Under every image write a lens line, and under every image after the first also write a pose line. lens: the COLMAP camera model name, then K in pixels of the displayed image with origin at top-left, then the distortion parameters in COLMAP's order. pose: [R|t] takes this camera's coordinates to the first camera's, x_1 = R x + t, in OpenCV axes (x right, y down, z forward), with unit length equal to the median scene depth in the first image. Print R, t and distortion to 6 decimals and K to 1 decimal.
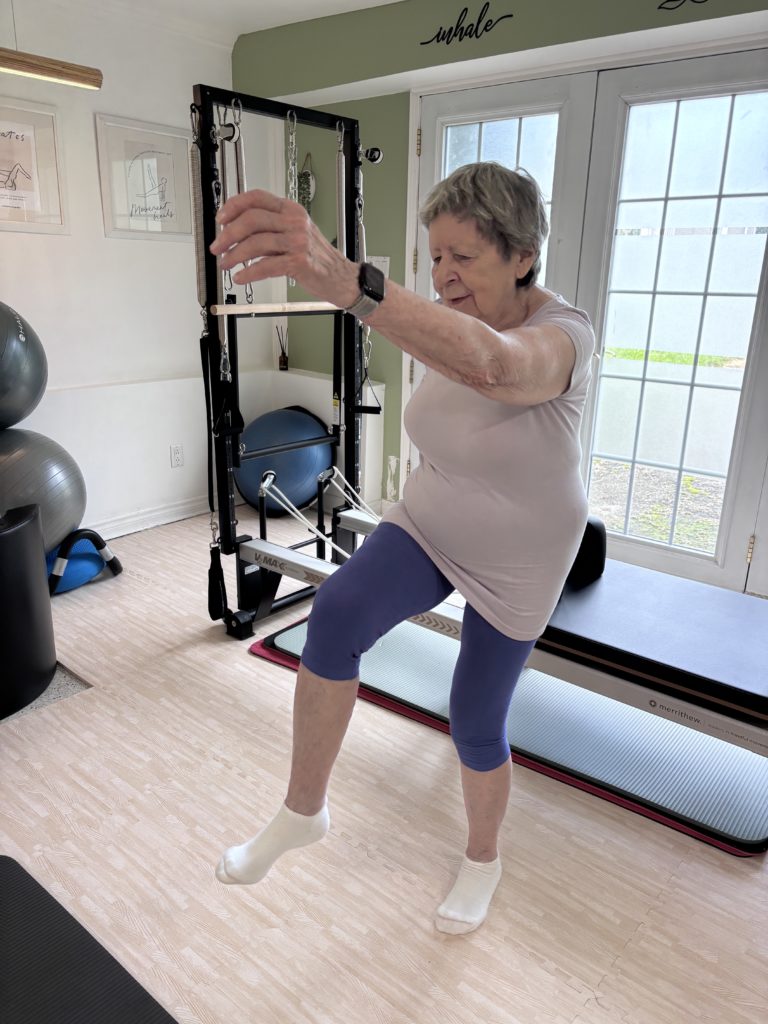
lens RADIAL K [[771.8, 0, 385.8], [0, 771.8, 511.3], [0, 0, 1]] dist [0.028413, -0.034545]
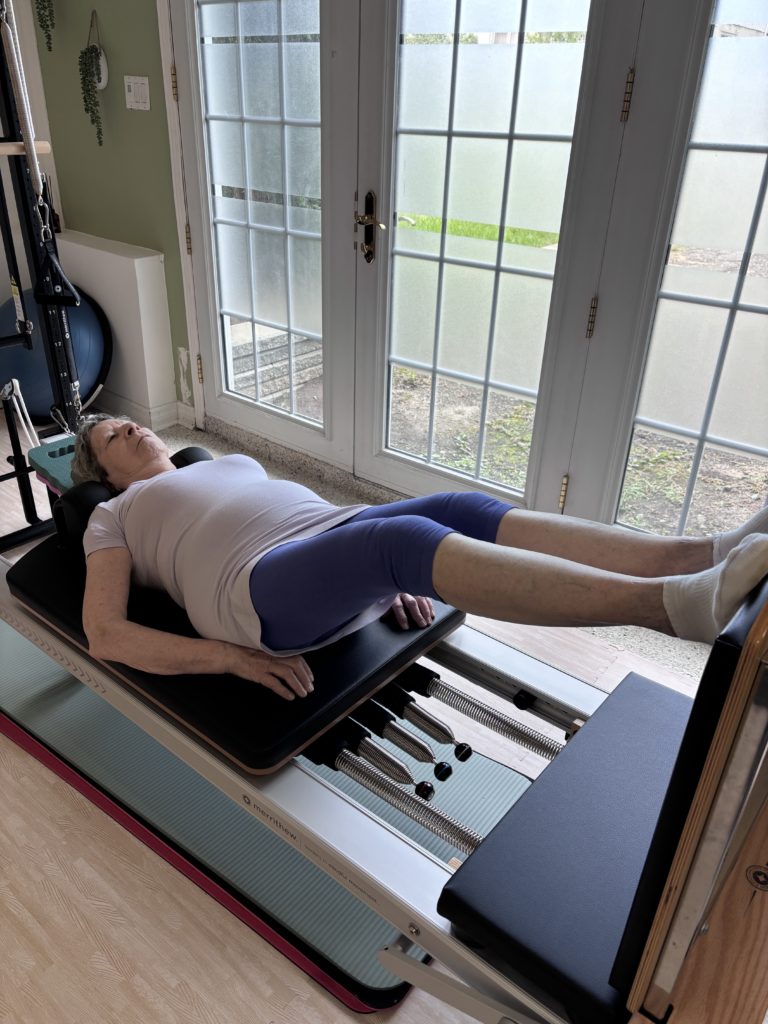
lens RADIAL K [[771.8, 0, 392.5], [0, 771.8, 509.9], [0, 0, 1]] dist [0.028413, -0.034545]
pose [[0.999843, -0.001466, 0.017663, 0.297317], [-0.001799, 0.983032, 0.183426, -0.076683], [-0.017633, -0.183429, 0.982875, 0.250913]]
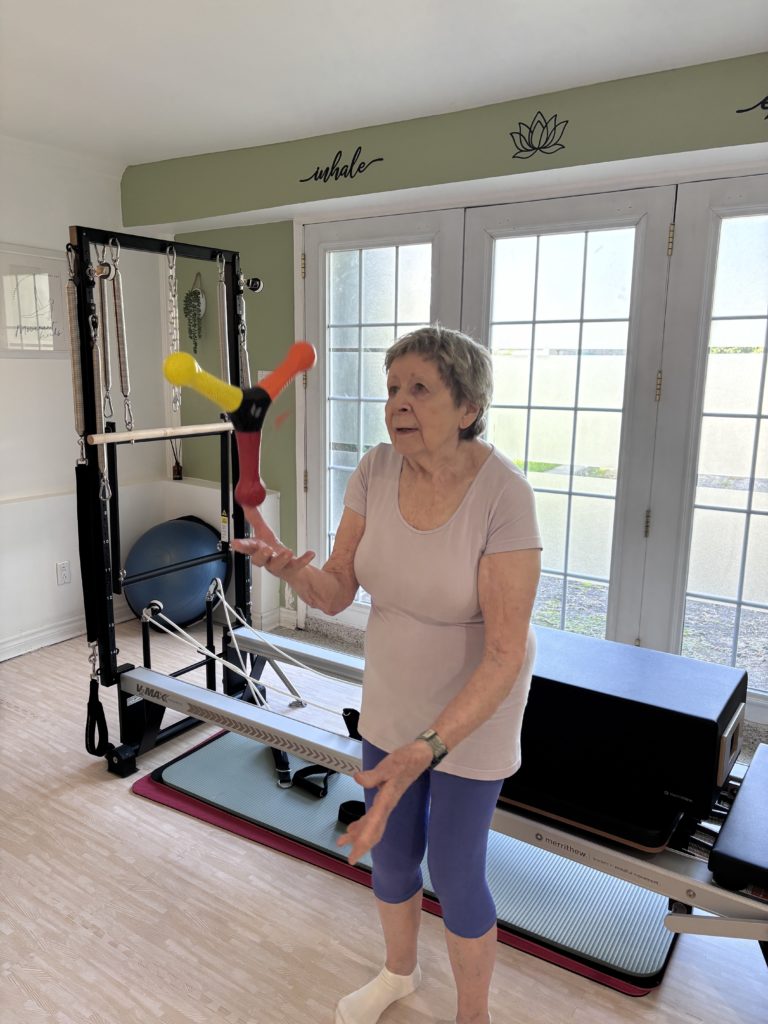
lens RADIAL K [[771.8, 0, 374.9], [0, 771.8, 499.7], [0, 0, 1]] dist [0.028413, -0.034545]
pose [[0.994998, -0.028459, 0.095758, 0.035979], [0.039758, 0.992188, -0.118243, -0.044040], [-0.091645, 0.121459, 0.988357, -0.003133]]
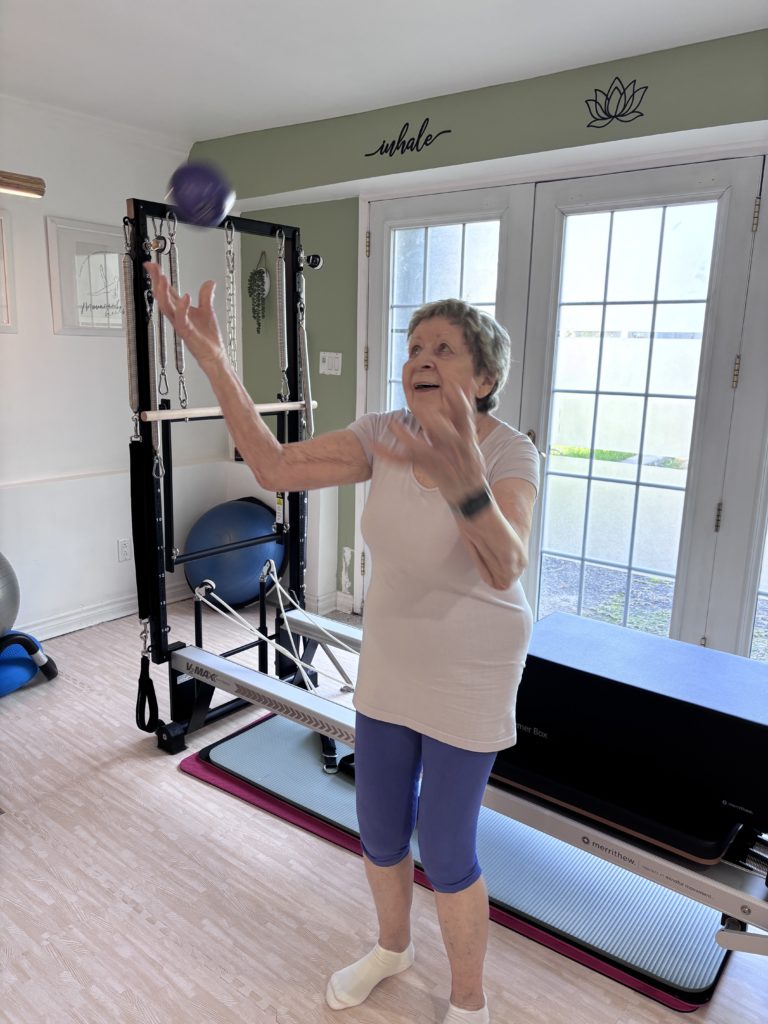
lens RADIAL K [[771.8, 0, 388.2], [0, 771.8, 506.9], [0, 0, 1]] dist [0.028413, -0.034545]
pose [[0.999736, -0.002706, 0.022811, 0.054954], [0.004832, 0.995590, -0.093684, -0.043719], [-0.022457, 0.093770, 0.995341, 0.020055]]
